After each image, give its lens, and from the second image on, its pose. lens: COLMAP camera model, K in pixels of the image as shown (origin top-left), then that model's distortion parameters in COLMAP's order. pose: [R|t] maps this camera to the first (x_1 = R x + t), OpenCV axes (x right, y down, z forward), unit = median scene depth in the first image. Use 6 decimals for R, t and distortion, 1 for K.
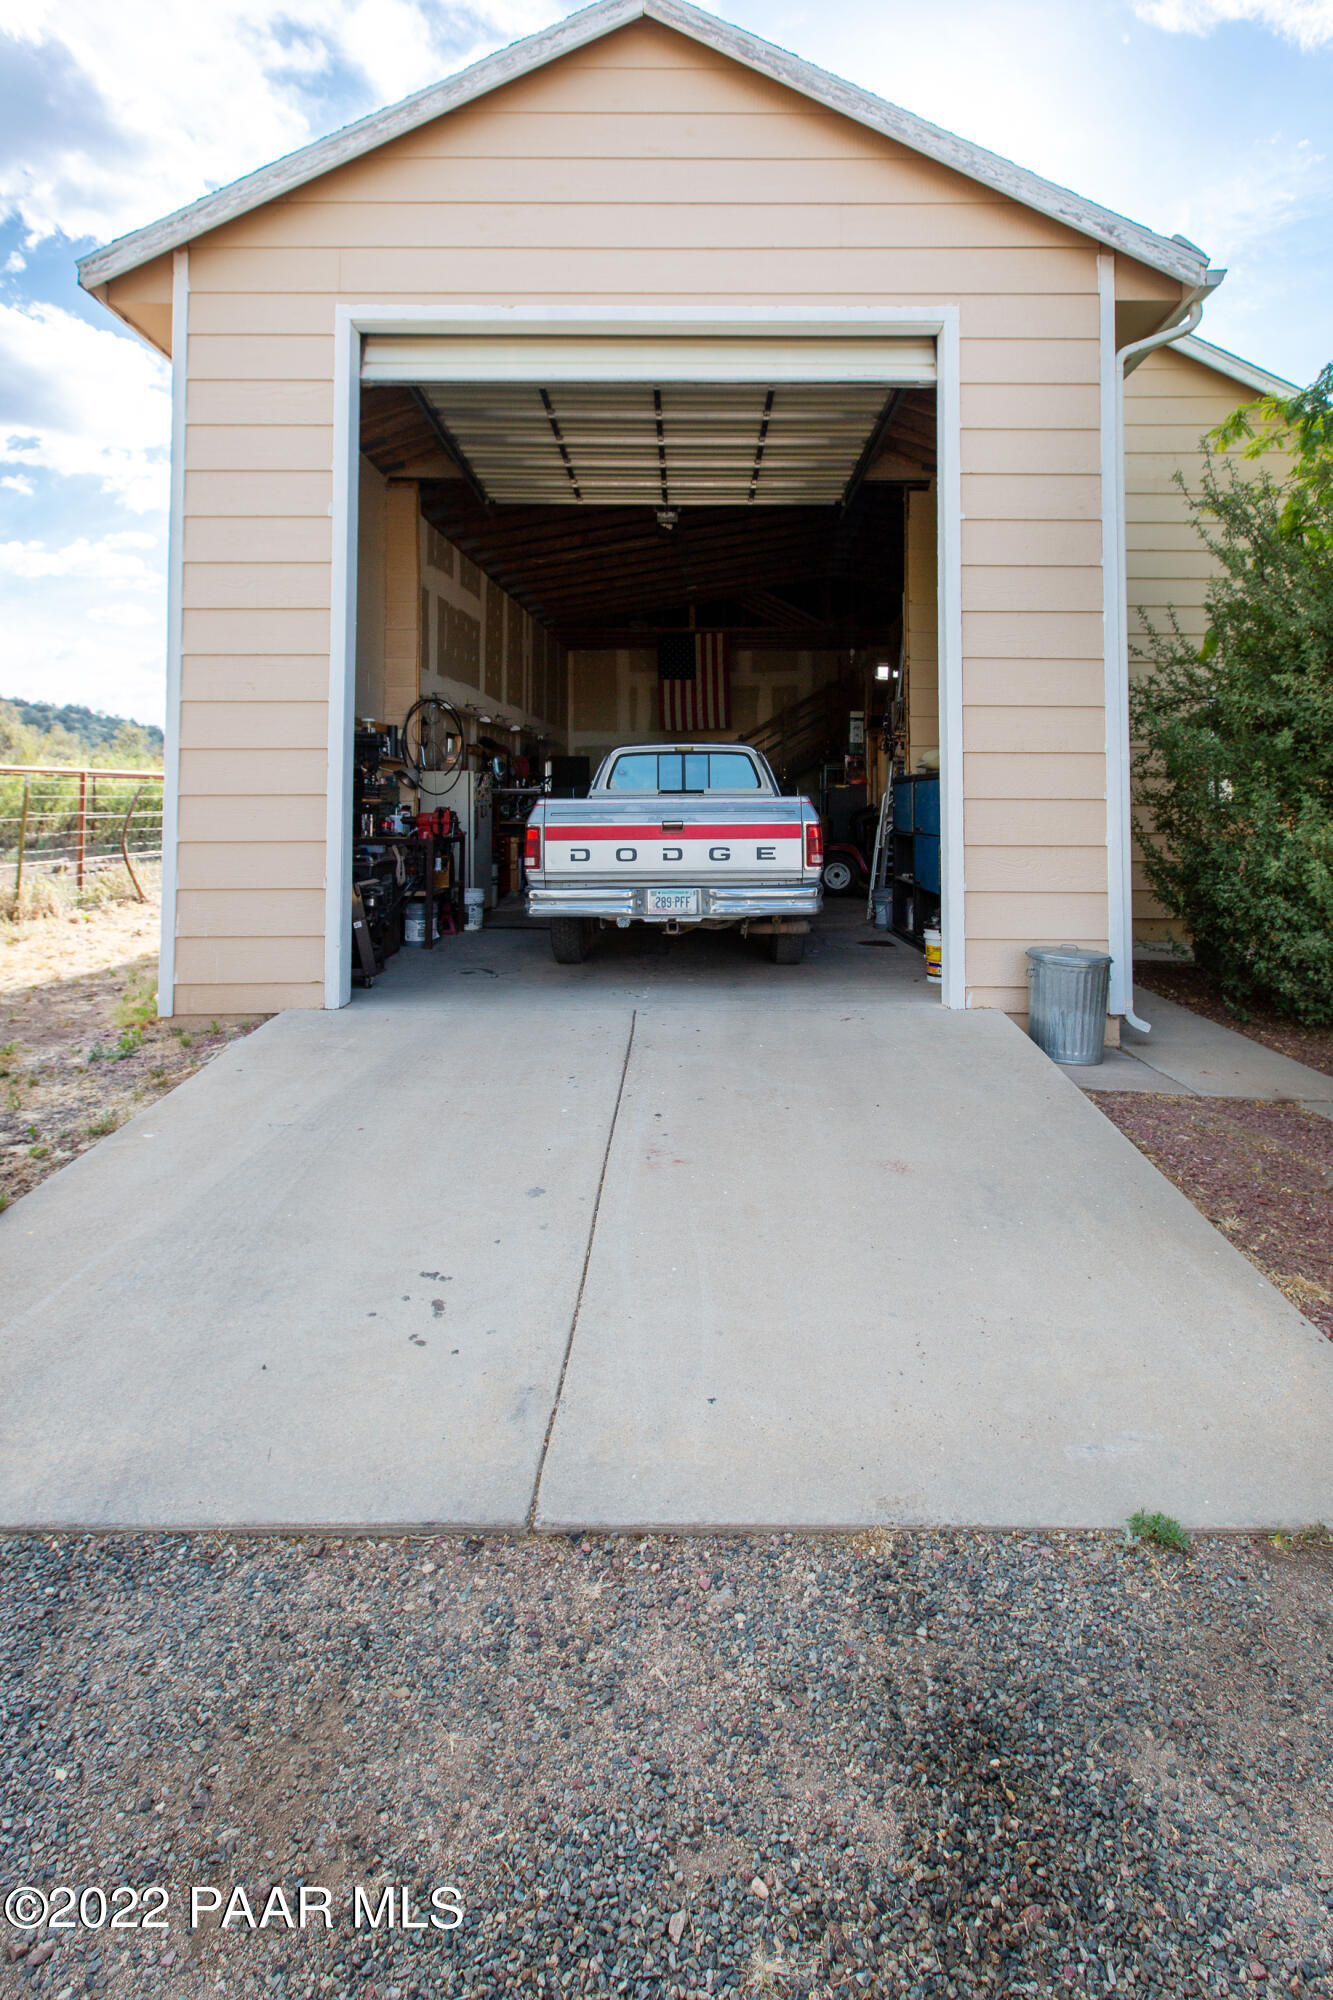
lens RADIAL K [[1022.3, 0, 666.5], [0, 1022.3, 1000.0], [0, 0, 1]] dist [-0.000278, 0.000236]
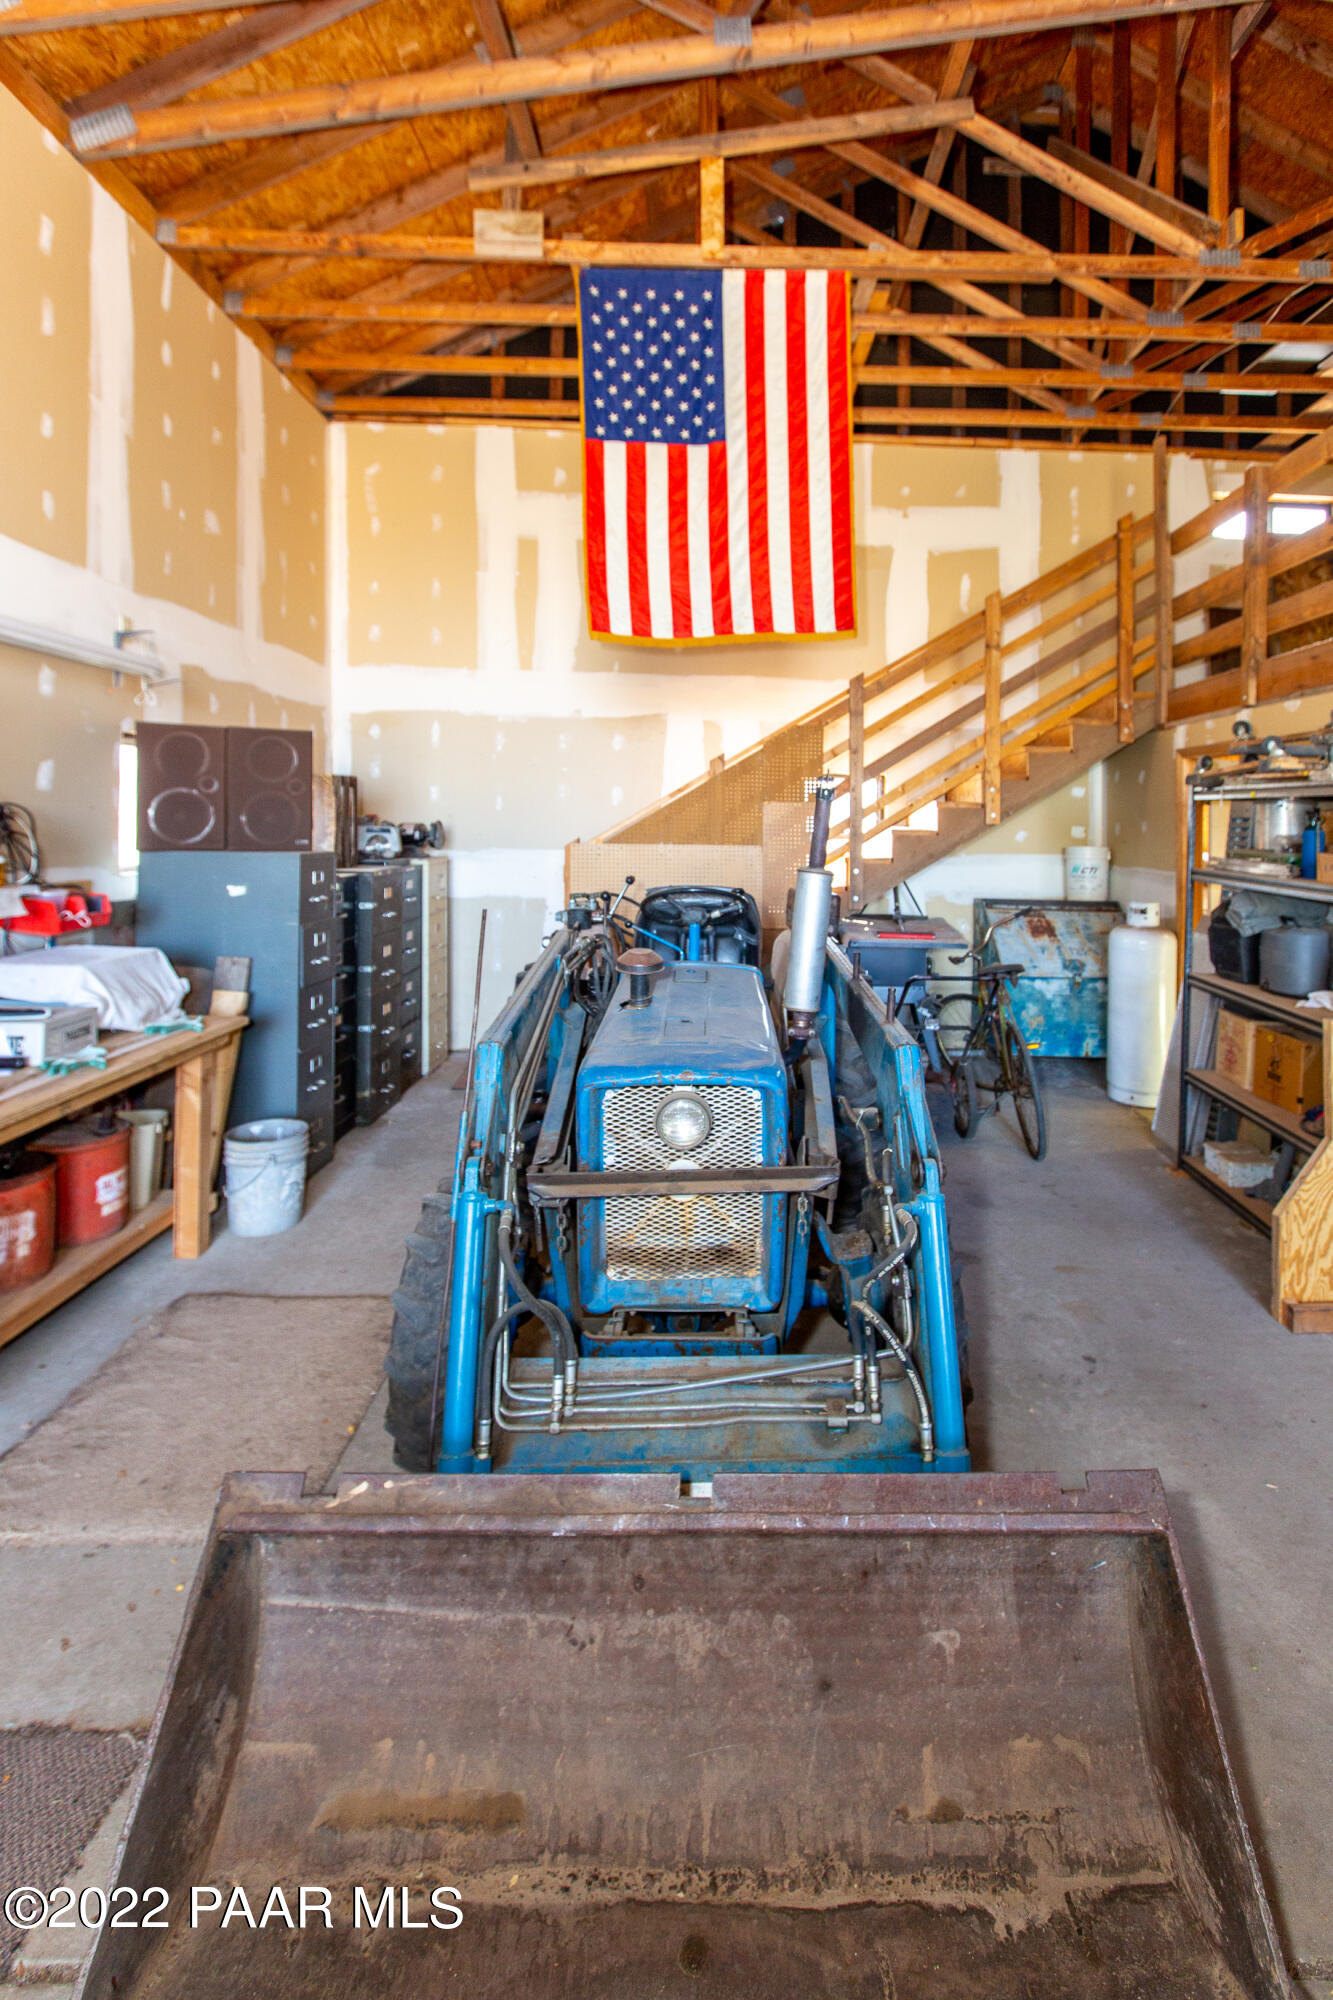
lens RADIAL K [[944.3, 0, 666.5], [0, 944.3, 1000.0], [0, 0, 1]] dist [-0.004966, 0.000026]
pose [[0.999978, 0.006126, -0.002716, 0.014905], [-0.006107, 0.999958, 0.006801, -0.168156], [0.002757, -0.006784, 0.999973, 0.745524]]
